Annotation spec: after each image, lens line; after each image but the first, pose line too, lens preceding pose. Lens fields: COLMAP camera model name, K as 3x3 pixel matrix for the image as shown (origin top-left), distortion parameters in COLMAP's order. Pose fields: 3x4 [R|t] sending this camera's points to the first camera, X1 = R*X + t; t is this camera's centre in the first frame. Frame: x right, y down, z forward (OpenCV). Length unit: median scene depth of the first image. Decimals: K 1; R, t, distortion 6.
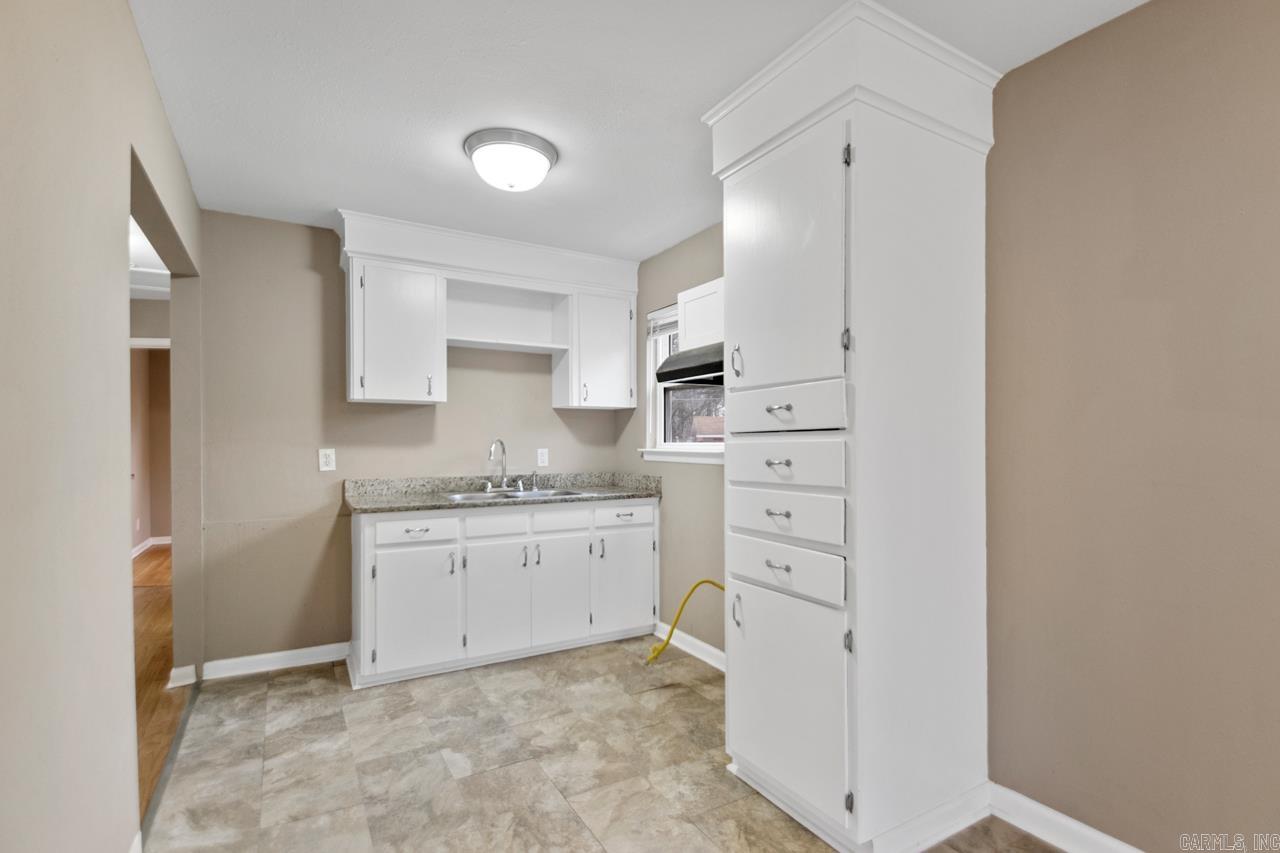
lens RADIAL K [[601.6, 0, 641.4], [0, 601.6, 443.8], [0, 0, 1]] dist [0.022118, -0.026093]
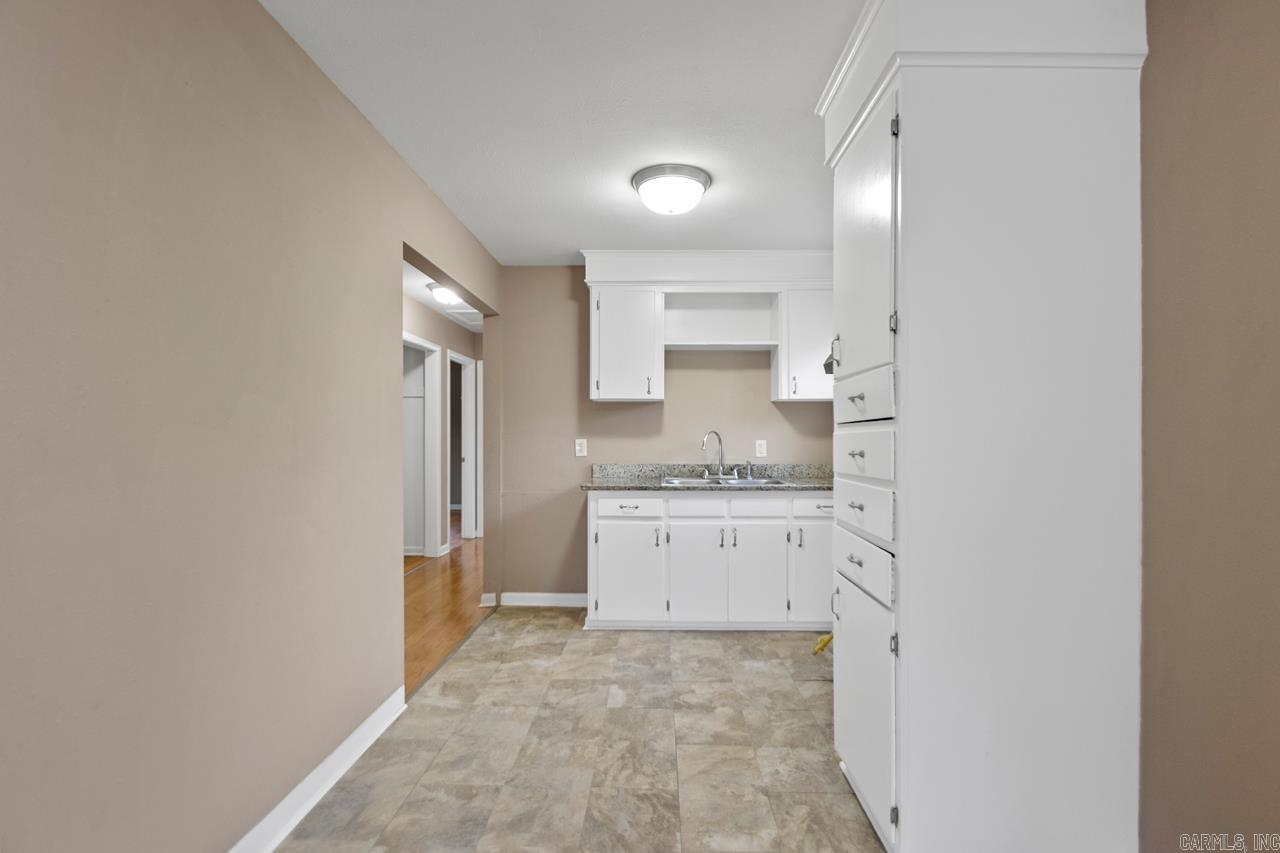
lens RADIAL K [[594.0, 0, 646.8], [0, 594.0, 436.5], [0, 0, 1]] dist [0.021953, -0.023085]
pose [[0.854355, 0.002765, -0.519683, 0.290162], [-0.002970, 0.999995, 0.000437, 0.002744], [0.519682, 0.001170, 0.854359, 0.004537]]
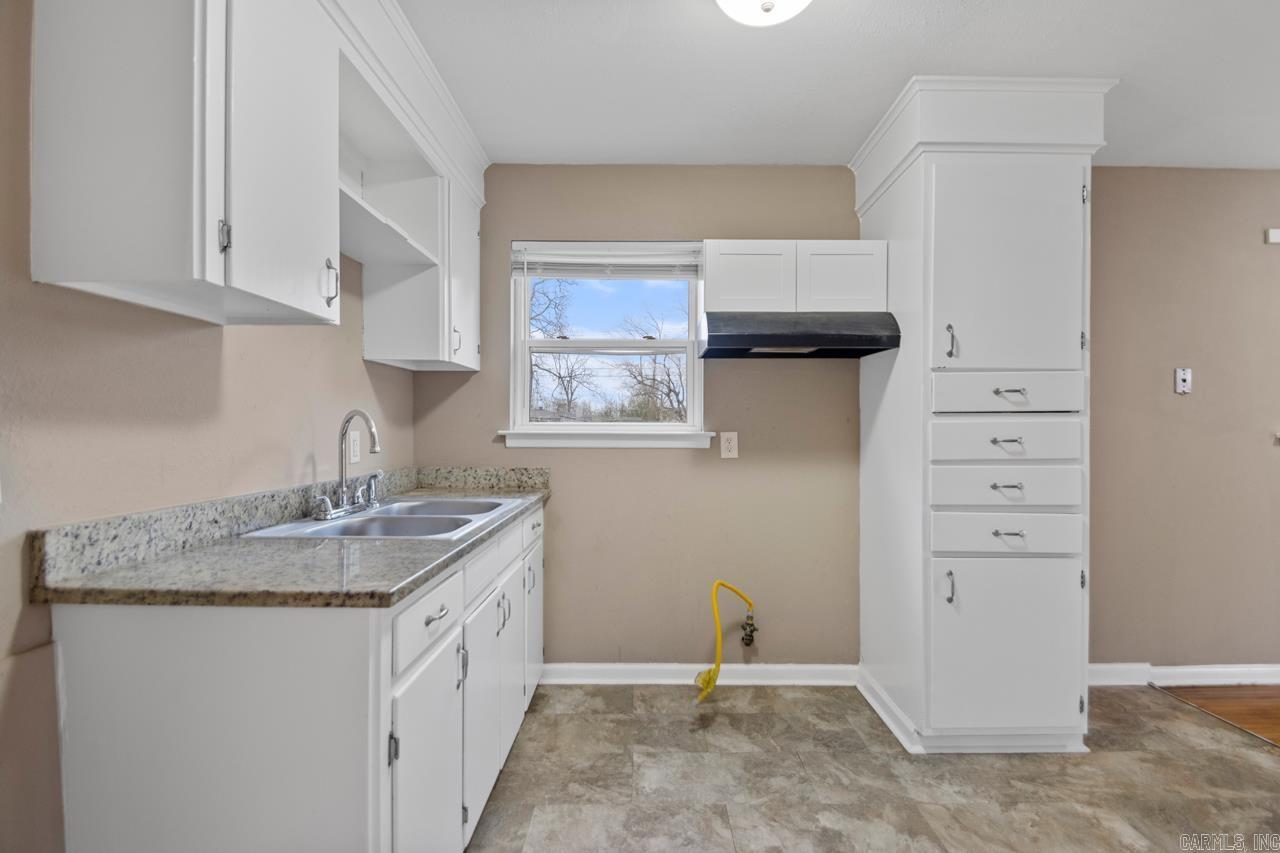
lens RADIAL K [[602.1, 0, 640.0], [0, 602.1, 426.5], [0, 0, 1]] dist [0.000990, -0.011543]
pose [[0.504301, 0.001585, 0.863527, -0.713267], [-0.002335, 0.999997, -0.000471, 0.005287], [-0.863525, -0.001779, 0.504303, 0.684940]]
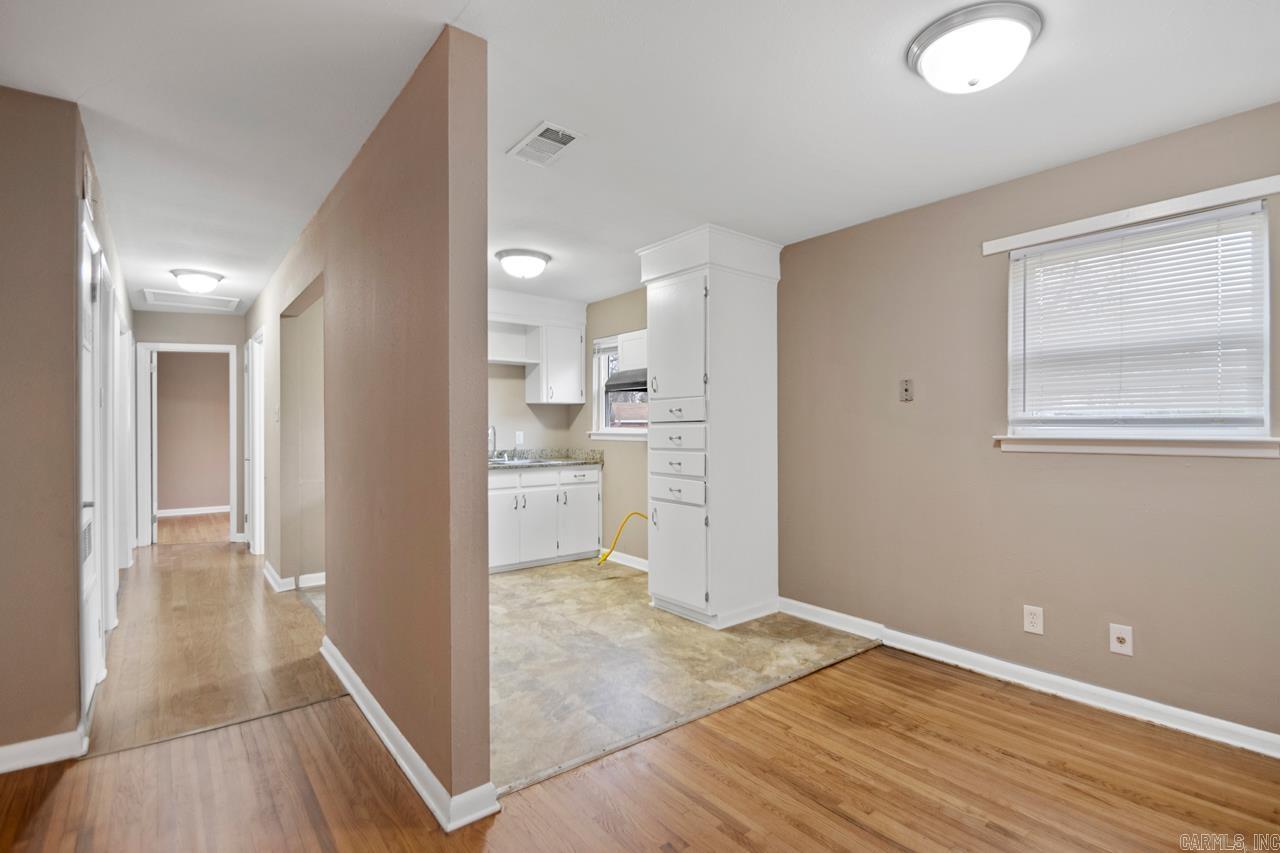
lens RADIAL K [[602.1, 0, 640.0], [0, 602.1, 426.5], [0, 0, 1]] dist [0.000990, -0.011543]
pose [[0.990781, 0.000005, 0.135477, -0.102539], [0.000423, 0.999995, -0.003127, 0.000557], [-0.135476, 0.003155, 0.990776, -0.626468]]
